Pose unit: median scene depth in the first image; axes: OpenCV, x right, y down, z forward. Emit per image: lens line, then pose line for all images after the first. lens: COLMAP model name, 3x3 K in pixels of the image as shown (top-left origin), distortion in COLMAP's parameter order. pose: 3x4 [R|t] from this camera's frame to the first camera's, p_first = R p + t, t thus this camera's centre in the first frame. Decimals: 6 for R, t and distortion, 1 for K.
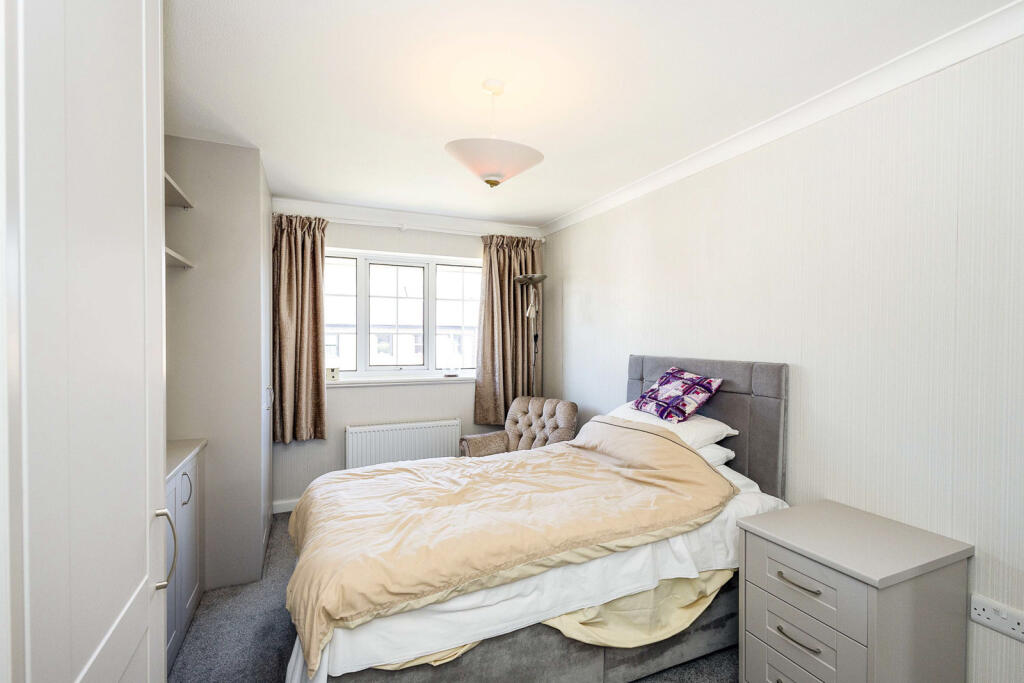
lens RADIAL K [[469.0, 0, 512.0], [0, 469.0, 341.5], [0, 0, 1]] dist [0.003334, 0.000138]
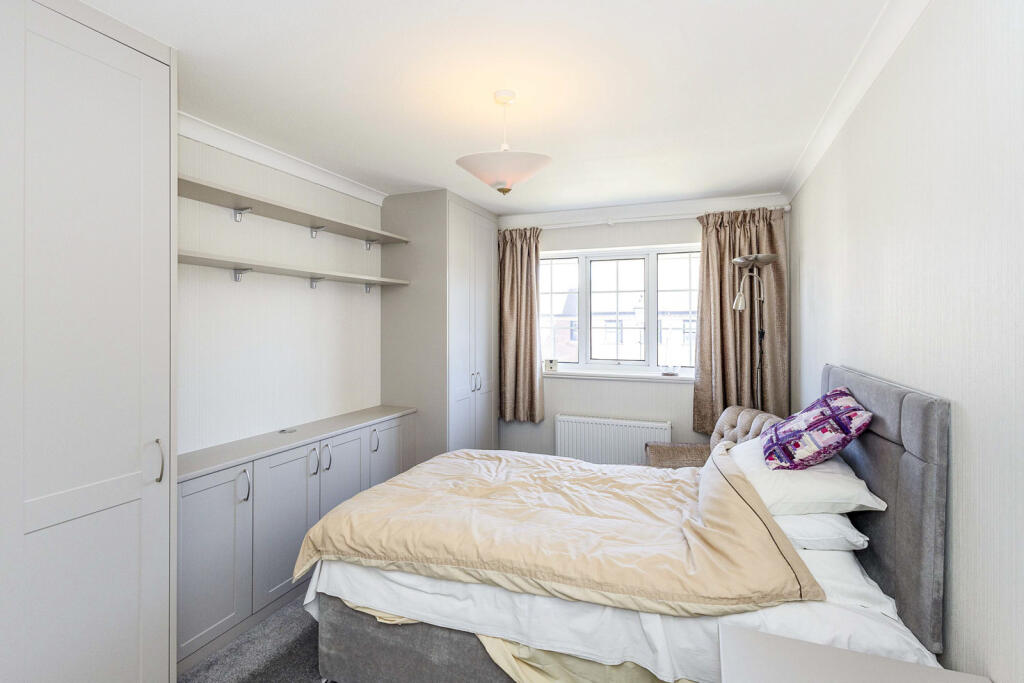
lens RADIAL K [[477.9, 0, 513.7], [0, 477.9, 319.2], [0, 0, 1]] dist [0.003475, 0.000200]
pose [[0.705224, -0.009841, -0.708917, 0.555446], [-0.002003, 0.999872, -0.015873, -0.032363], [0.708982, 0.012614, 0.705114, 0.223735]]
